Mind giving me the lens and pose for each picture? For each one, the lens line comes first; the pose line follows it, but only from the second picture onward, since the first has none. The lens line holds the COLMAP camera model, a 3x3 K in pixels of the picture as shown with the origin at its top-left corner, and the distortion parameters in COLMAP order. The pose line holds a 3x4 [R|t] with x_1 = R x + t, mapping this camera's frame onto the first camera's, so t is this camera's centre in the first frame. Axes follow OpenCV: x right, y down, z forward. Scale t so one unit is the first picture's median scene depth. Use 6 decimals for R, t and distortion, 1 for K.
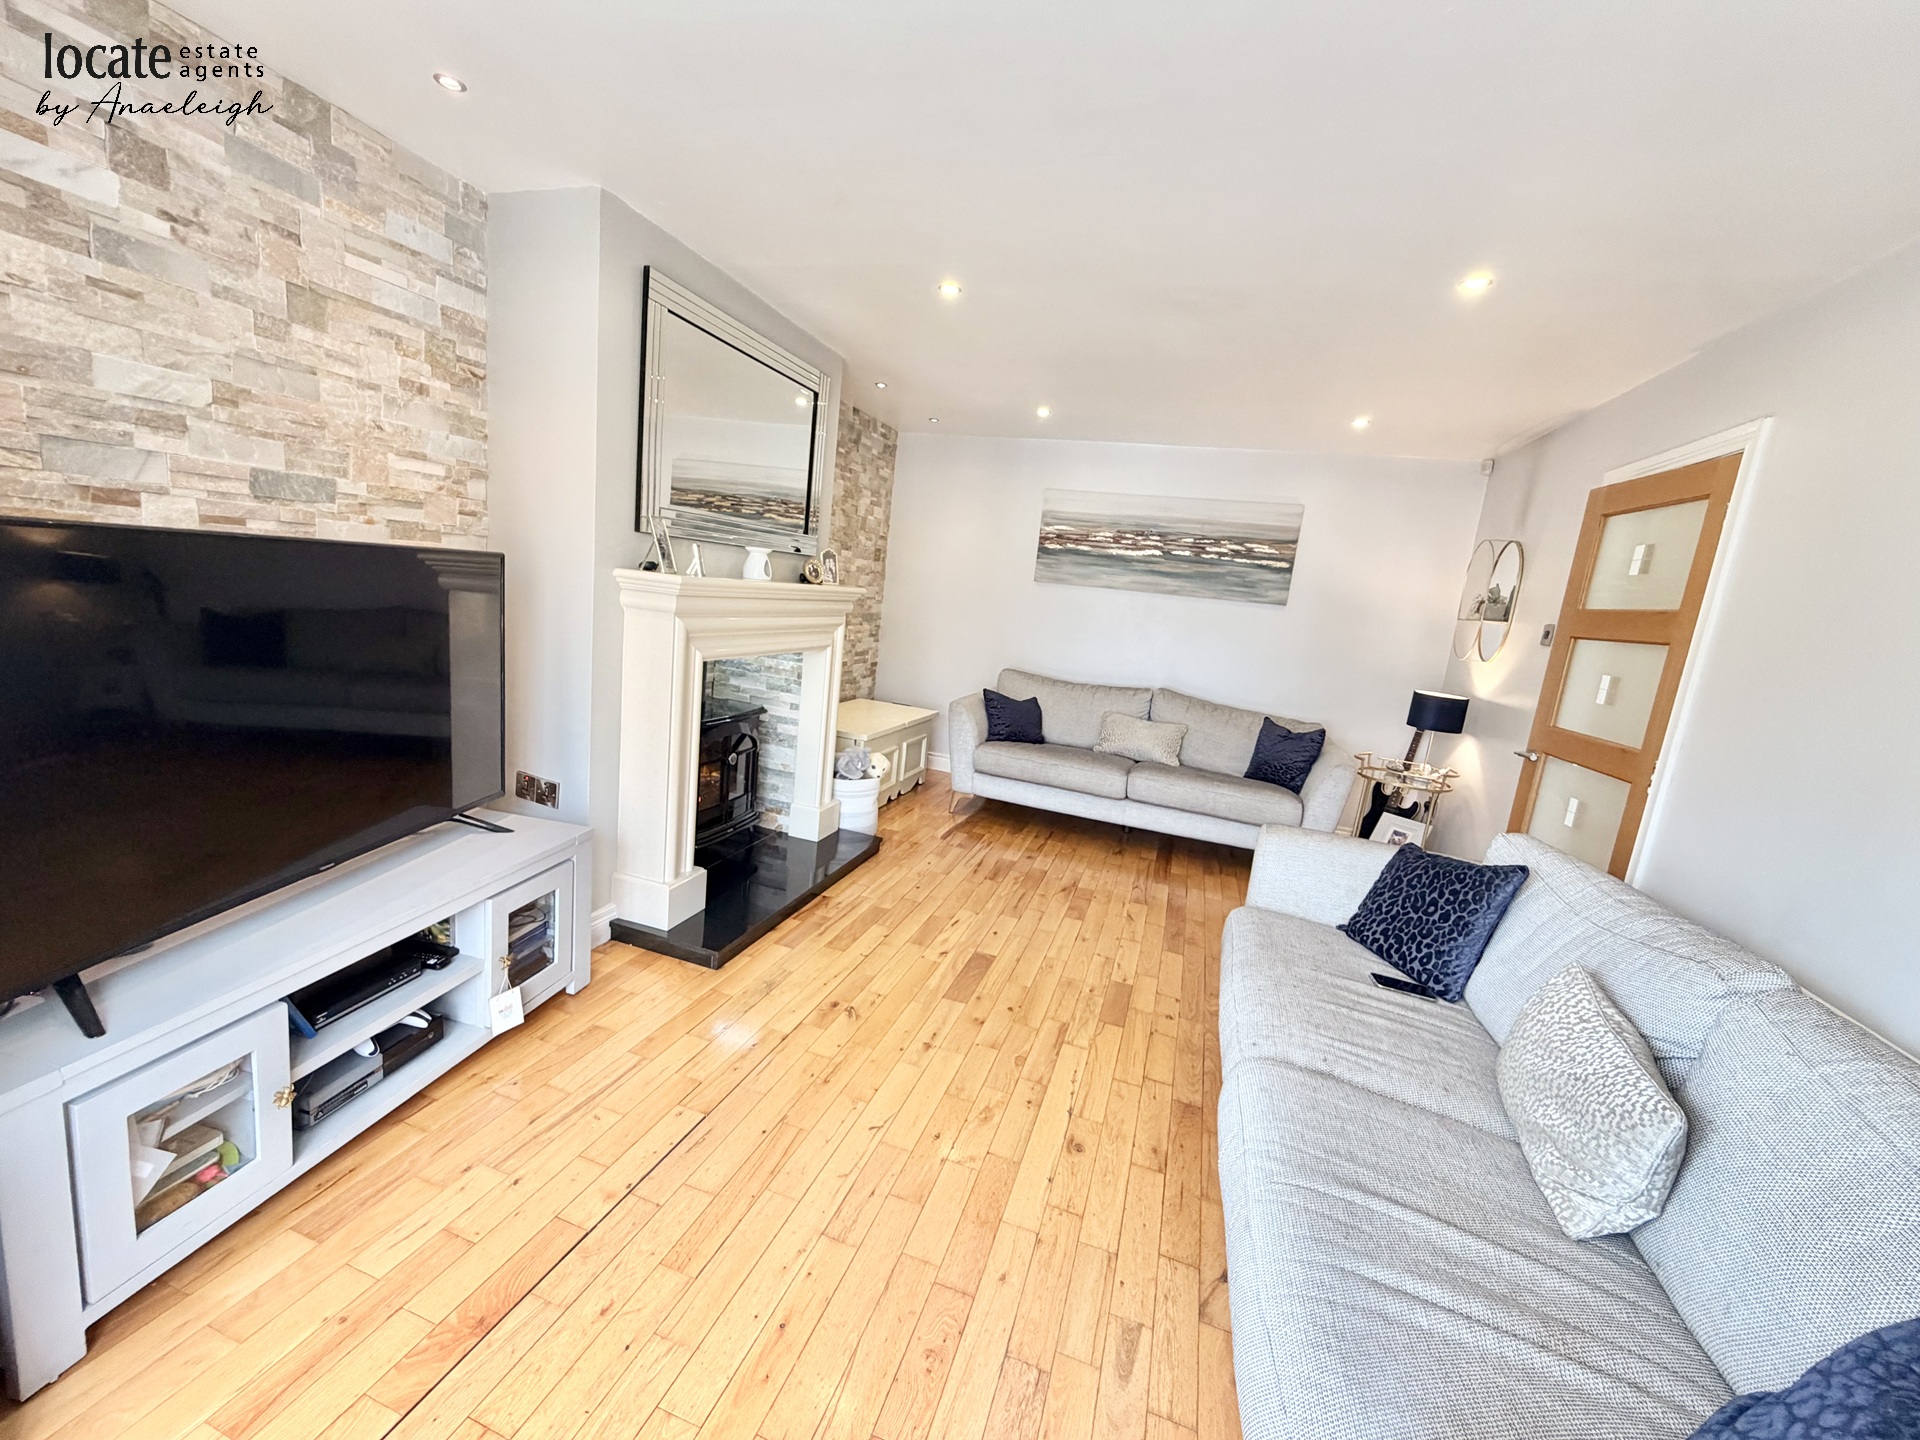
lens RADIAL K [[765.3, 0, 952.4], [0, 765.3, 725.5], [0, 0, 1]] dist [-0.003808, 0.000563]
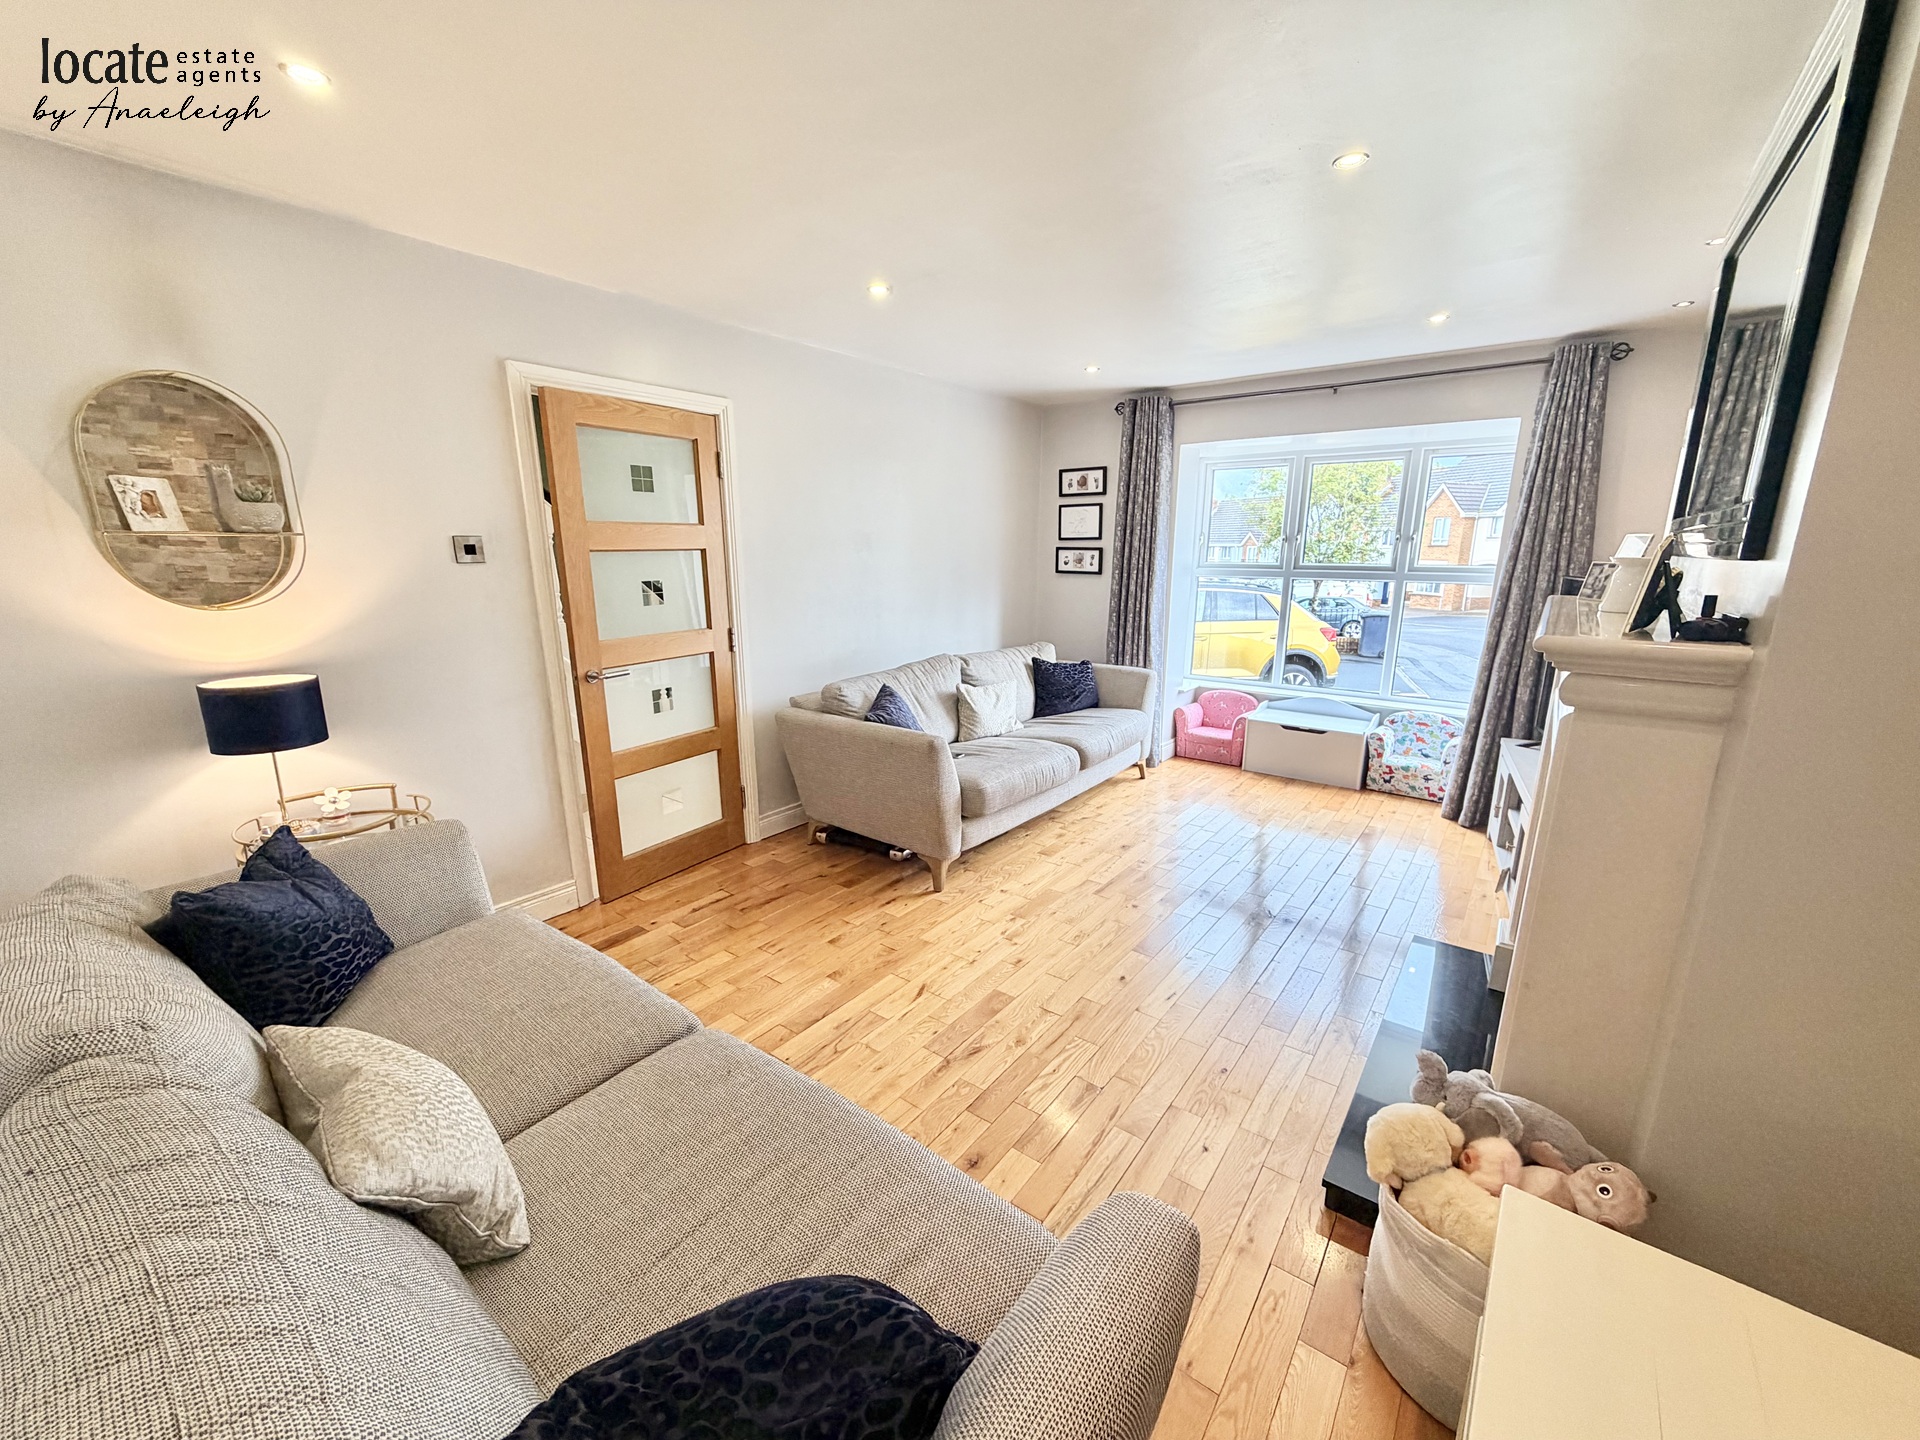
lens RADIAL K [[765.3, 0, 952.4], [0, 765.3, 725.5], [0, 0, 1]] dist [-0.003808, 0.000563]
pose [[-0.935932, -0.183869, 0.300371, 0.020288], [-0.040510, 0.903437, 0.426803, -0.221665], [-0.349842, 0.387290, -0.853004, 1.111388]]
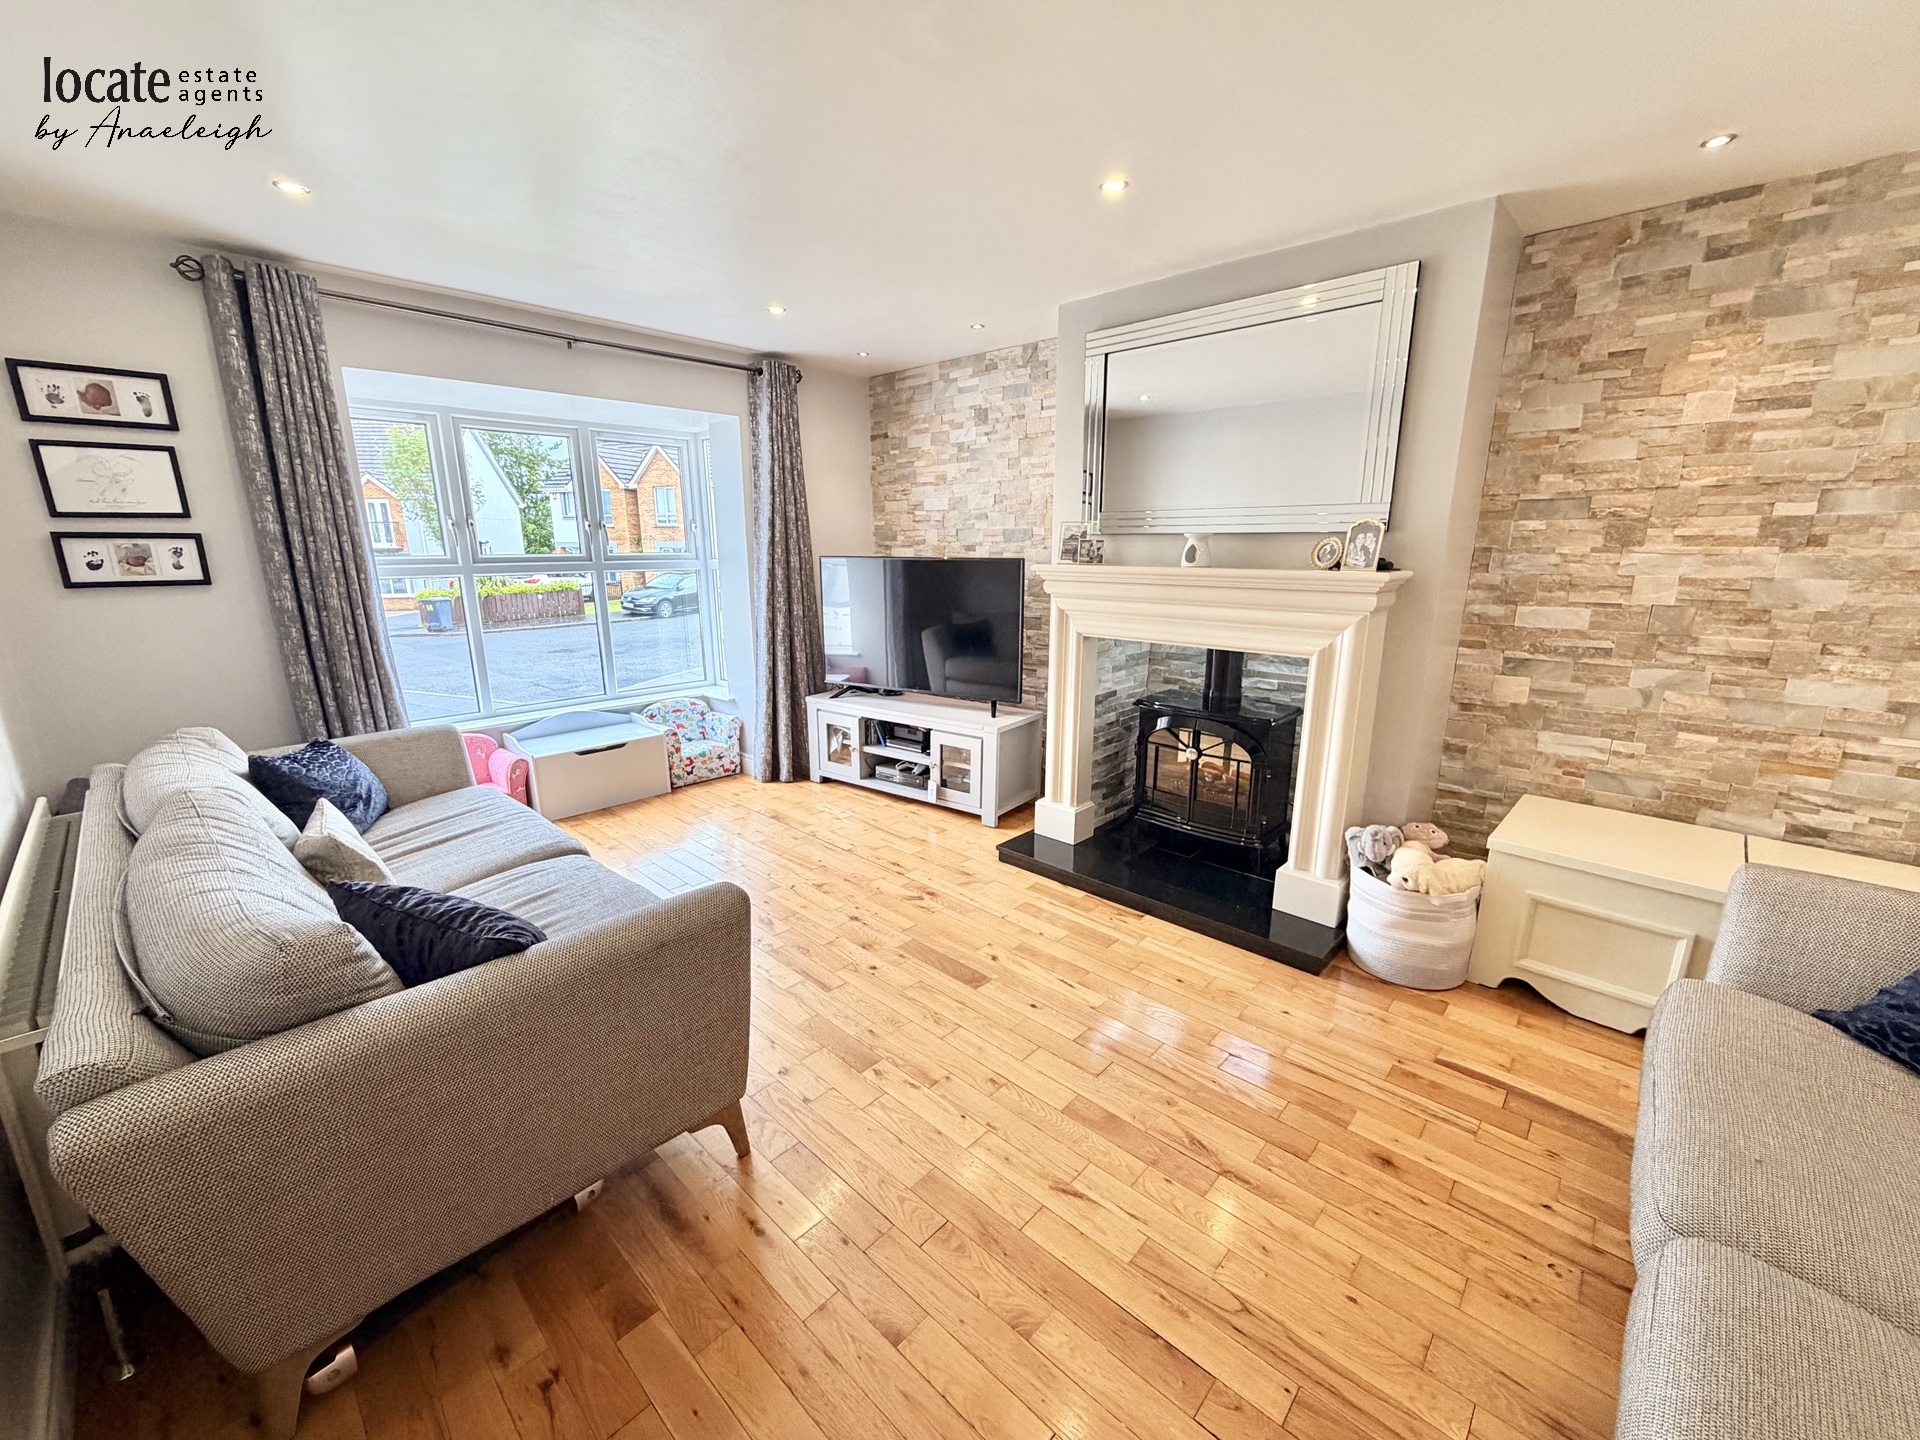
lens RADIAL K [[765.3, 0, 952.4], [0, 765.3, 725.5], [0, 0, 1]] dist [-0.003808, 0.000563]
pose [[-0.421595, 0.106726, -0.900482, 0.493153], [-0.207635, 0.955303, 0.210436, -0.091781], [0.882692, 0.275691, -0.380591, 0.755445]]
